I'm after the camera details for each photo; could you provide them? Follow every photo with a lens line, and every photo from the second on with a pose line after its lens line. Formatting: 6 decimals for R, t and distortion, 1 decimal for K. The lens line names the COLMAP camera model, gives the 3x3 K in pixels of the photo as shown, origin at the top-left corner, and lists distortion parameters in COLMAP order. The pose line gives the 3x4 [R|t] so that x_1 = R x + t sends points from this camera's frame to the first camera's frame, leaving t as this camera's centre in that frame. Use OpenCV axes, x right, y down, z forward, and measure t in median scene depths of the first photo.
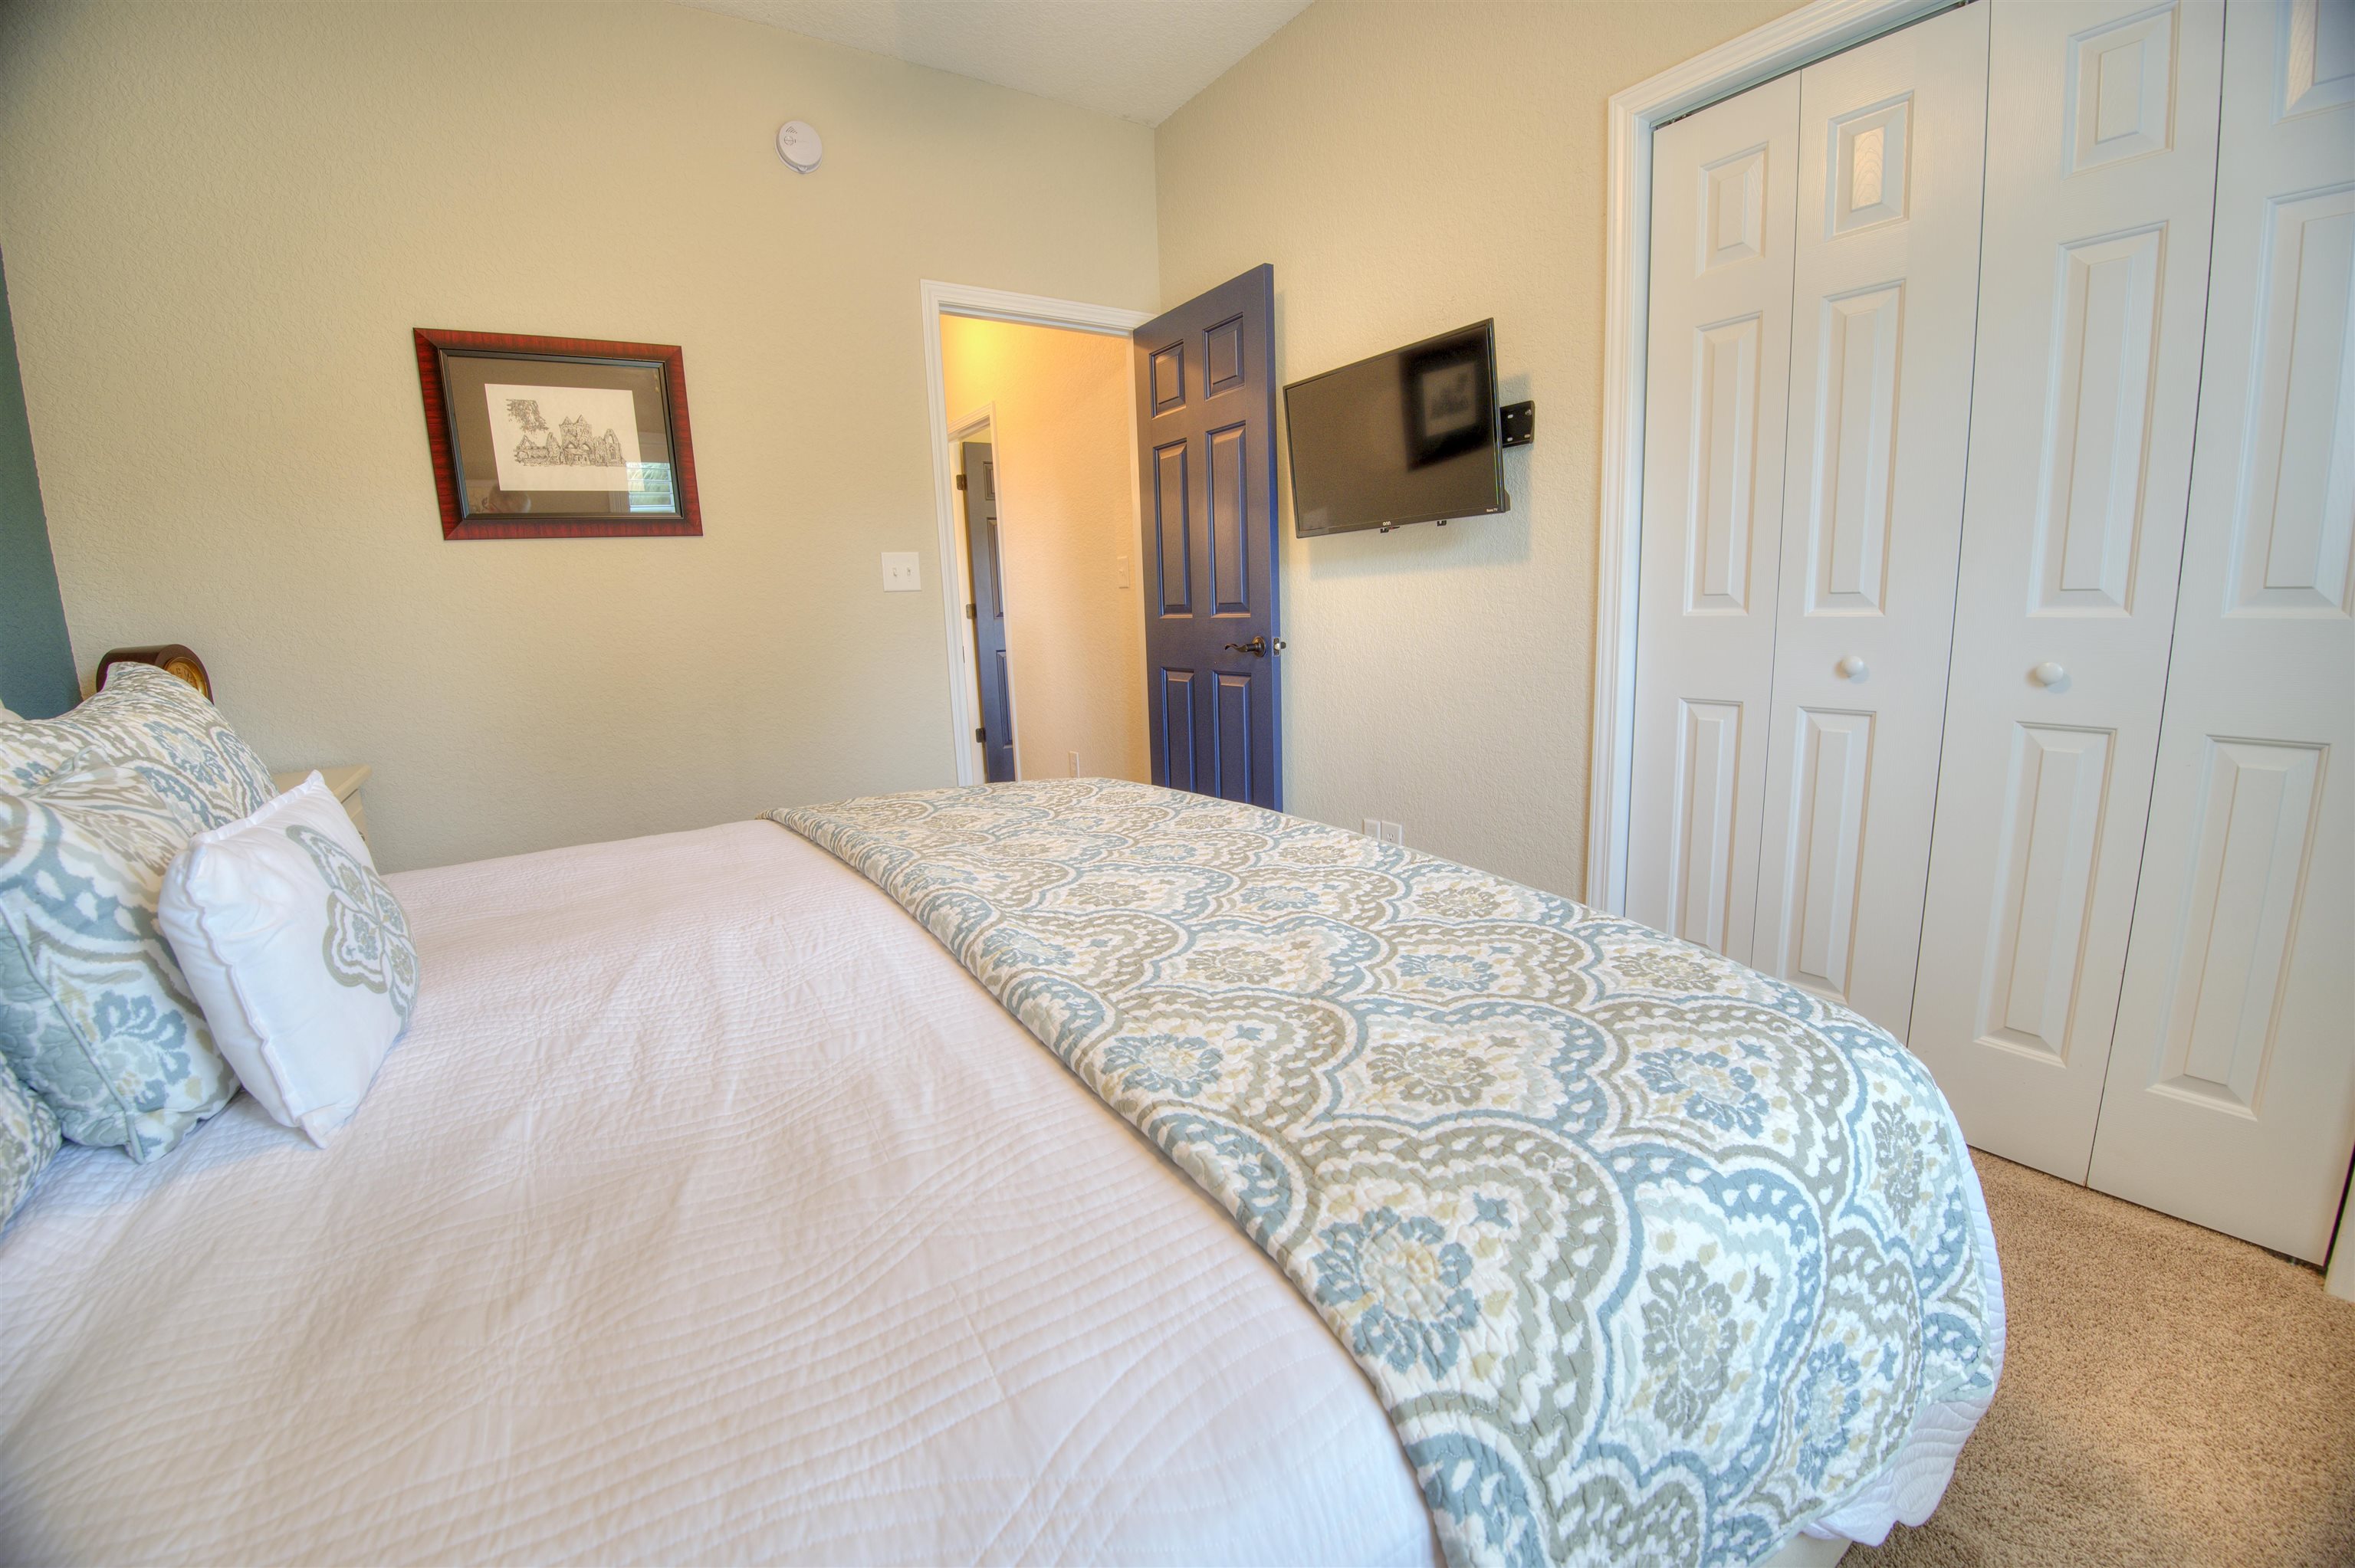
lens RADIAL K [[963.6, 0, 1100.4], [0, 963.6, 816.9], [0, 0, 1]] dist [-0.043109, 0.000537]
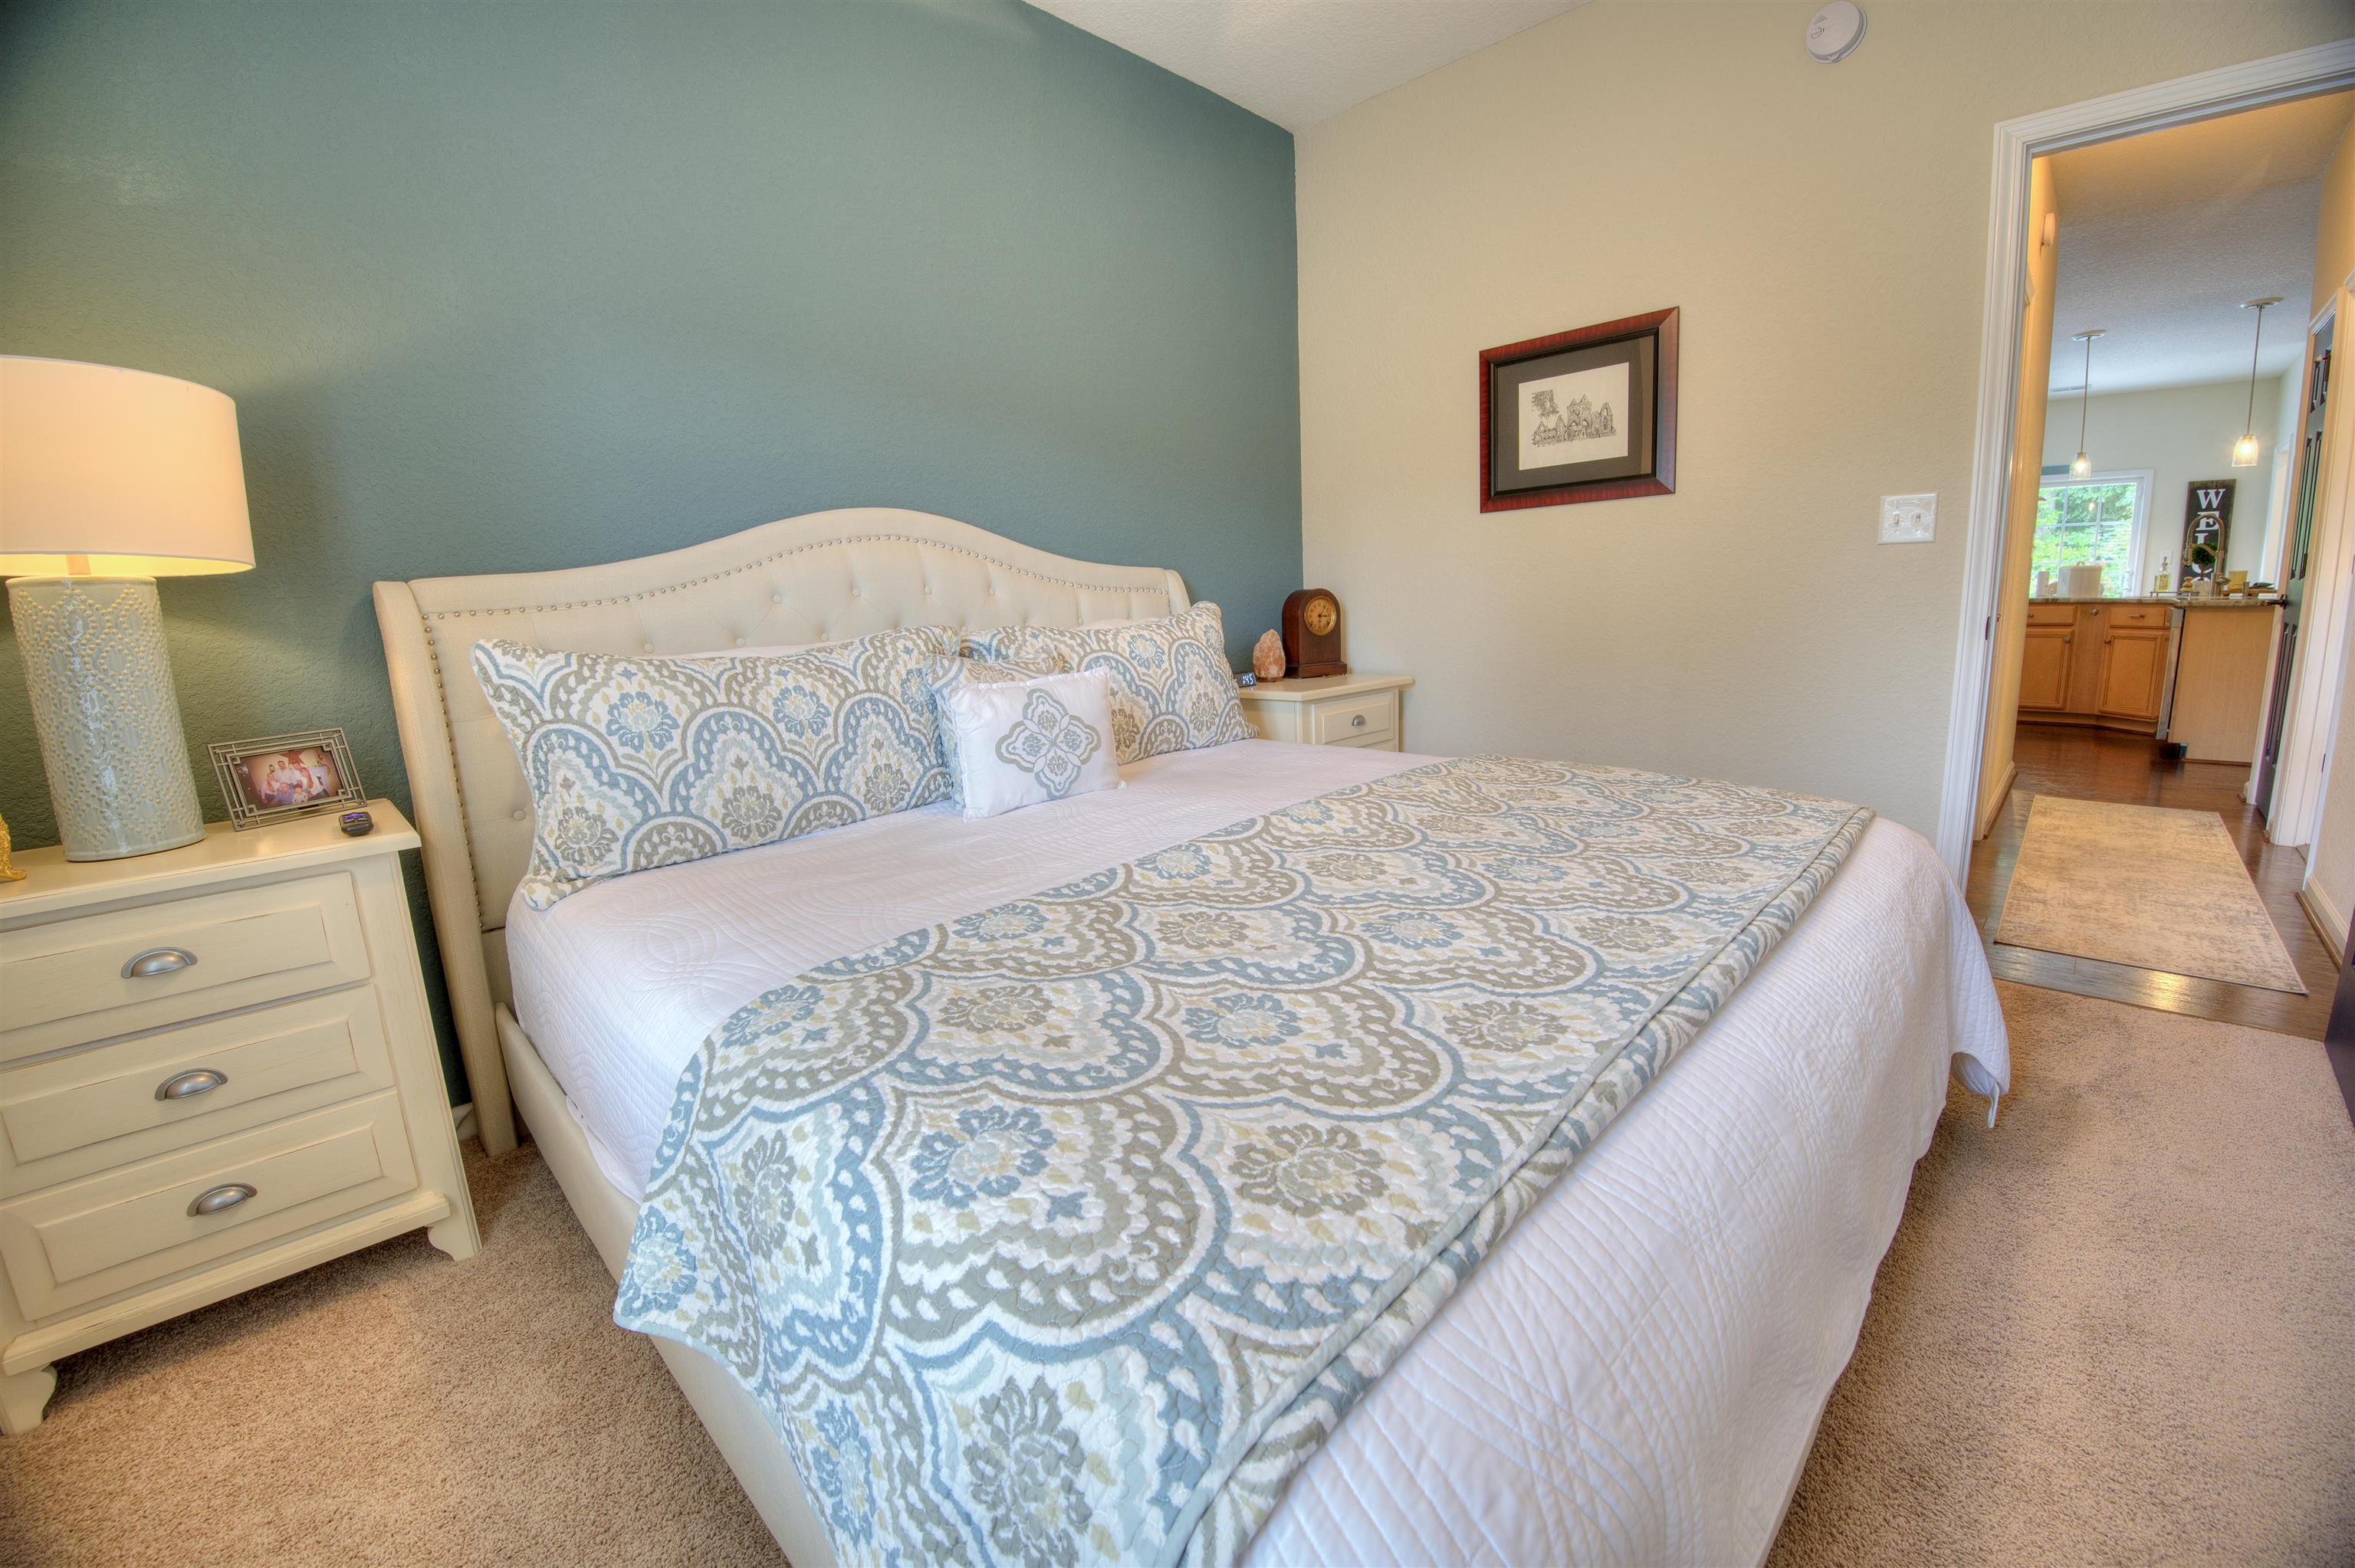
lens RADIAL K [[963.6, 0, 1198.4], [0, 963.6, 775.4], [0, 0, 1]] dist [-0.043109, 0.000537]
pose [[0.212539, 0.206546, -0.955074, 1.282757], [-0.180311, 0.968910, 0.169413, -0.219996], [0.960372, 0.136203, 0.243174, 0.807651]]
